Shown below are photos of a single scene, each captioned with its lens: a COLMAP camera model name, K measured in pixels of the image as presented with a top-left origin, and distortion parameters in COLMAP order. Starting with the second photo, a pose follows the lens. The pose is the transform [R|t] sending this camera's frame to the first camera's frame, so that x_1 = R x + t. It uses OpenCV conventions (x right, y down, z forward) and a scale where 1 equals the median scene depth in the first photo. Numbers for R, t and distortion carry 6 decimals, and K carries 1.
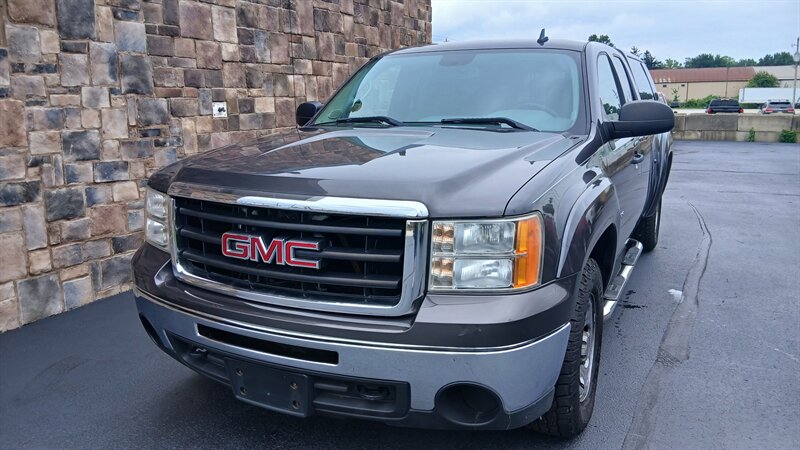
lens RADIAL K [[612.9, 0, 404.4], [0, 612.9, 224.0], [0, 0, 1]] dist [0.085091, -0.153950]
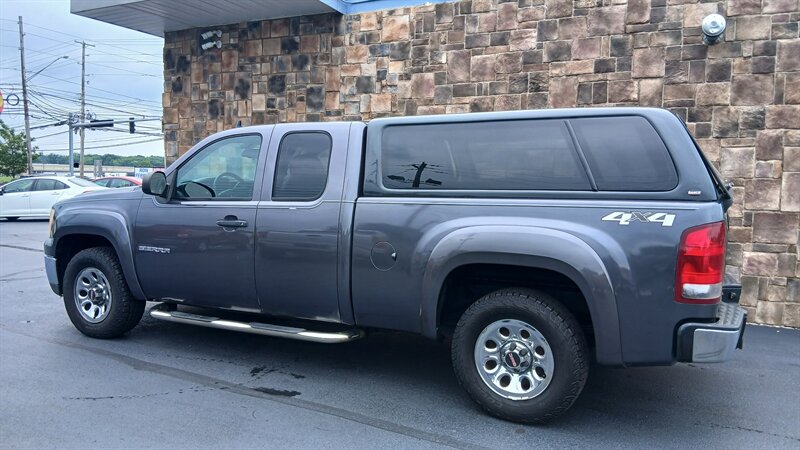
lens RADIAL K [[609.4, 0, 401.3], [0, 609.4, 224.2], [0, 0, 1]] dist [0.118017, -0.209484]
pose [[-0.016601, 0.097534, -0.995094, 1.253667], [-0.209493, 0.972801, 0.098844, -0.235319], [0.977669, 0.210106, 0.004283, 1.085887]]
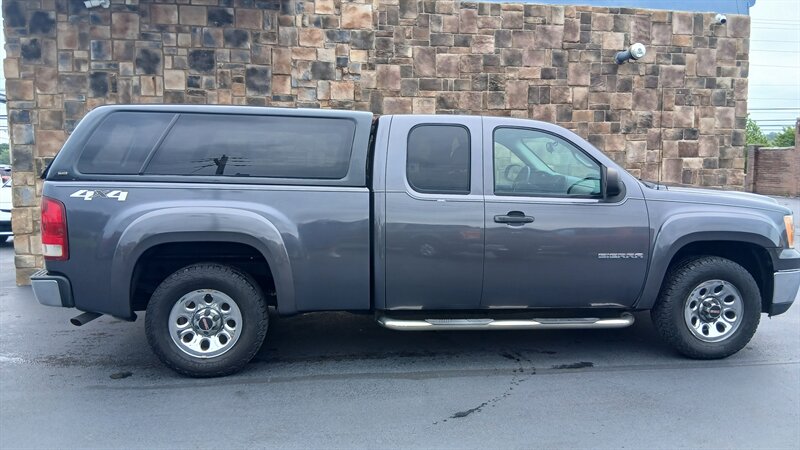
lens RADIAL K [[611.0, 0, 402.5], [0, 611.0, 225.4], [0, 0, 1]] dist [0.123181, -0.231559]
pose [[0.586247, 0.103313, -0.803518, 1.013440], [-0.169107, 0.985592, 0.003343, -0.058921], [0.792286, 0.133921, 0.595271, 0.166558]]
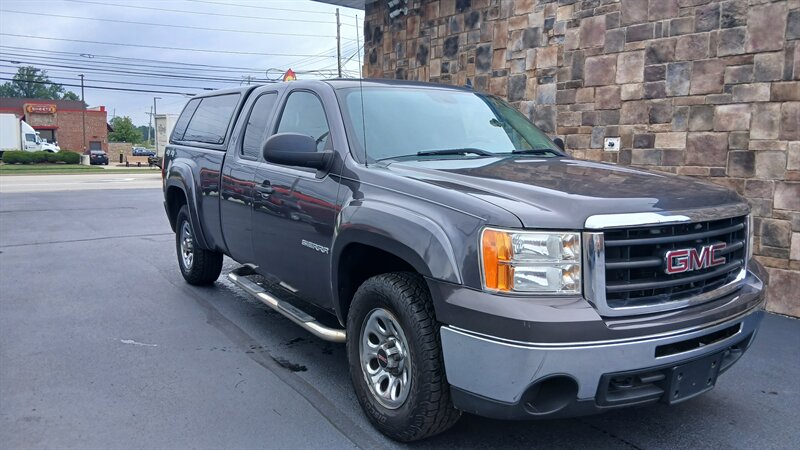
lens RADIAL K [[611.3, 0, 402.0], [0, 611.3, 227.6], [0, 0, 1]] dist [0.122288, -0.216151]
pose [[-0.472435, 0.129951, -0.871733, 1.047390], [-0.175024, 0.955540, 0.237298, -0.283583], [0.863812, 0.264682, -0.428686, 1.405954]]
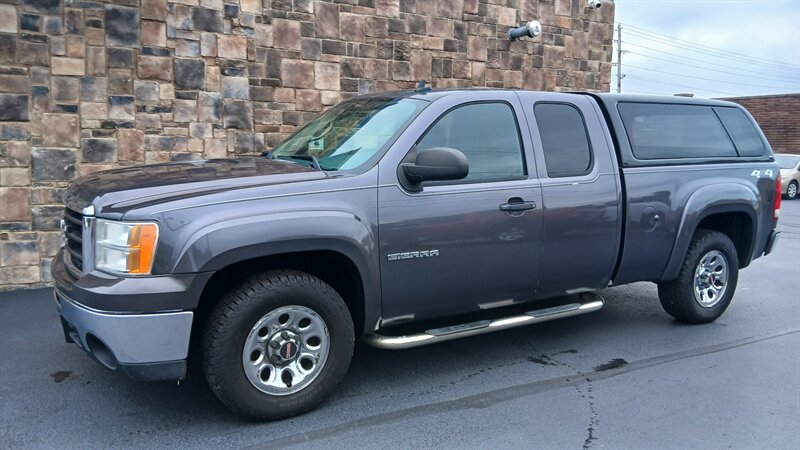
lens RADIAL K [[606.9, 0, 399.9], [0, 606.9, 228.0], [0, 0, 1]] dist [0.124220, -0.220944]
pose [[0.841916, 0.110492, -0.528176, 0.613057], [-0.136603, 0.990570, -0.010522, -0.028605], [0.522033, 0.081008, 0.849070, 0.058775]]
